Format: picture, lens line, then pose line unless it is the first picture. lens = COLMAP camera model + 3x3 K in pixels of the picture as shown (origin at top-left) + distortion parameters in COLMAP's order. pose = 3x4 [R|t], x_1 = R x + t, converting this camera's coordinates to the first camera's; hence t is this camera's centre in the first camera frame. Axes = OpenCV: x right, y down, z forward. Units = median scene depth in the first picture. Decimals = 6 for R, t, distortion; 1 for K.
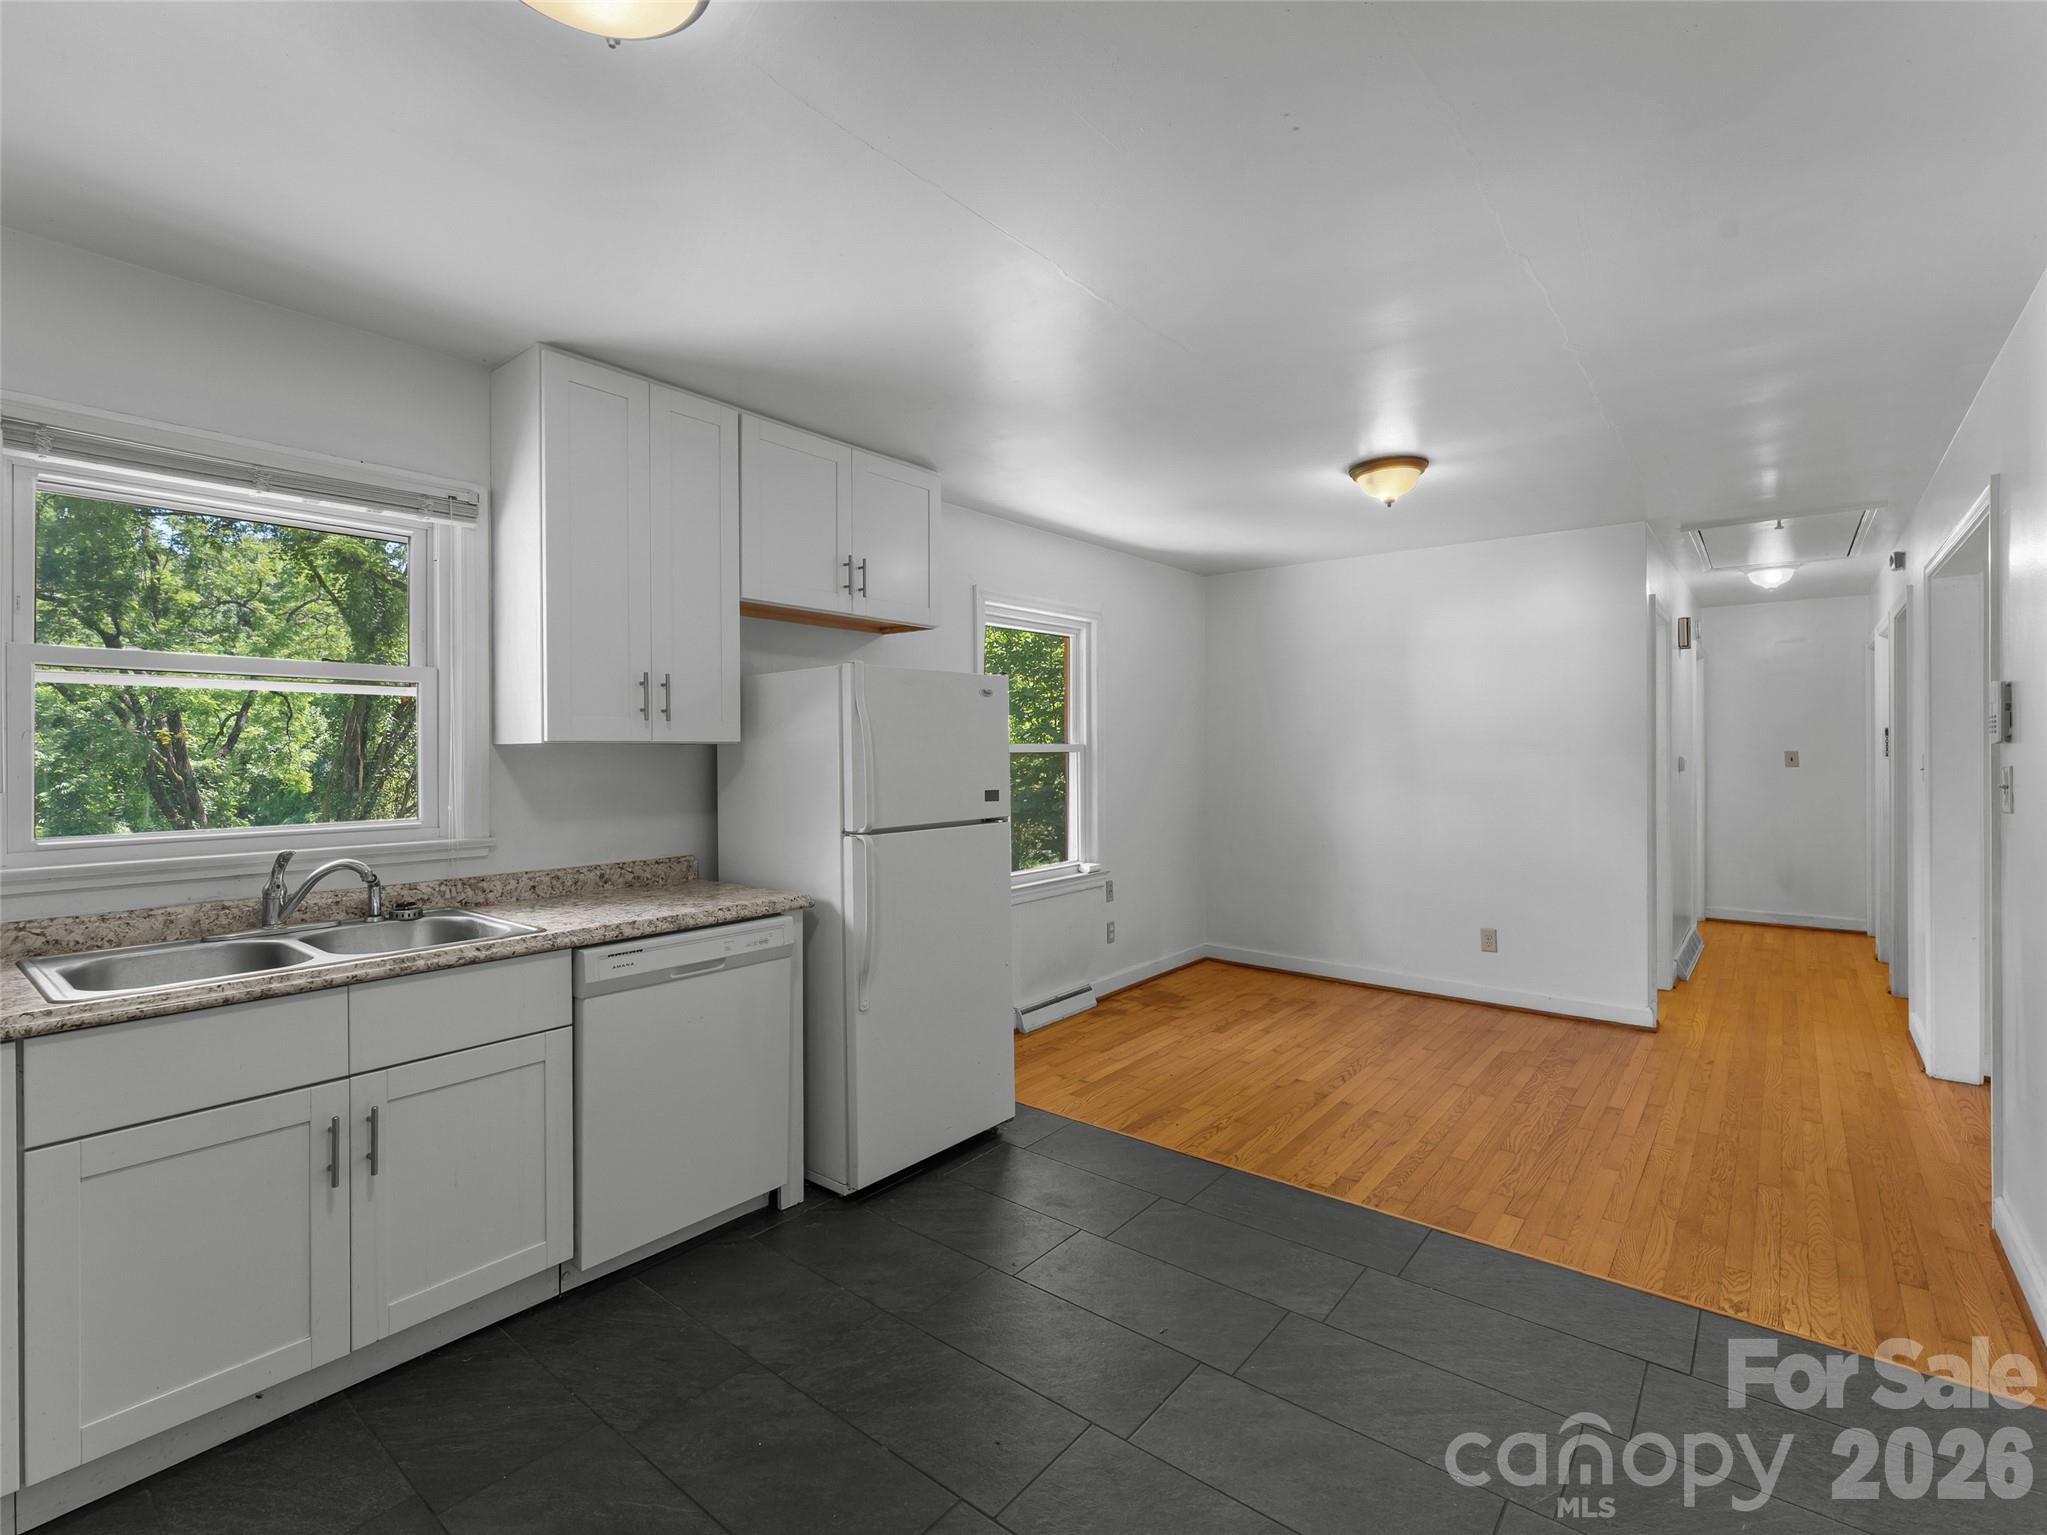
lens RADIAL K [[937.4, 0, 1019.5], [0, 937.4, 748.5], [0, 0, 1]] dist [0.001098, 0.000186]
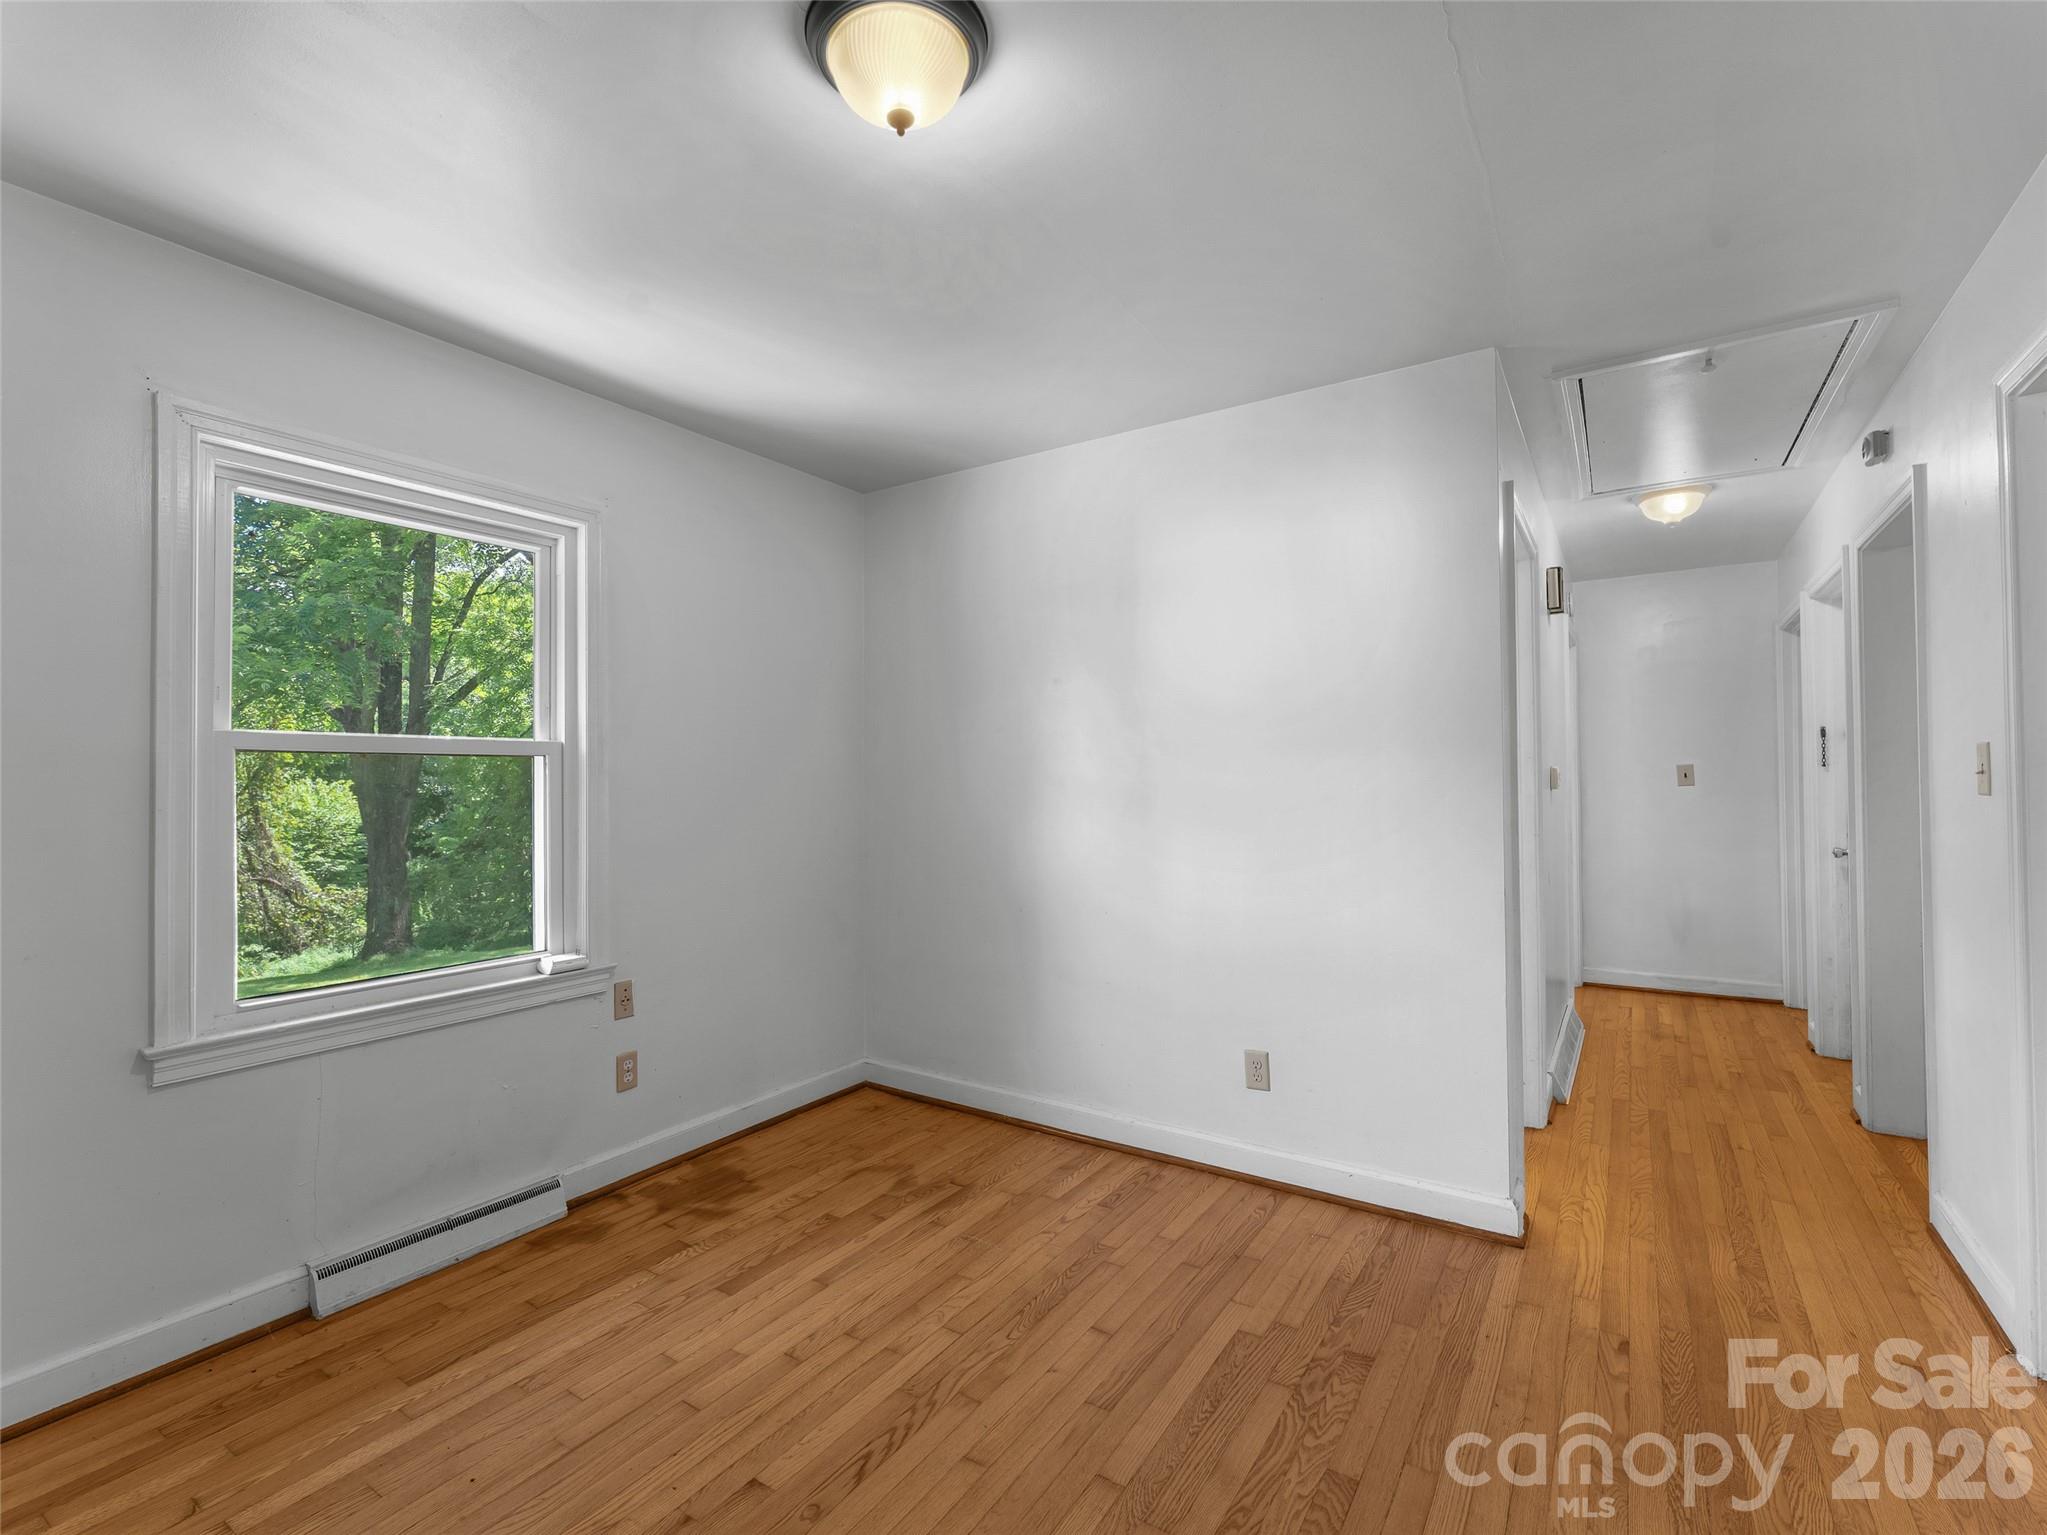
lens RADIAL K [[916.8, 0, 1023.5], [0, 916.8, 767.5], [0, 0, 1]] dist [0.000184, -0.000144]
pose [[0.995187, -0.002898, 0.097951, 0.304044], [0.004495, 0.999861, -0.016081, 0.021391], [-0.097891, 0.016444, 0.995061, 0.443607]]
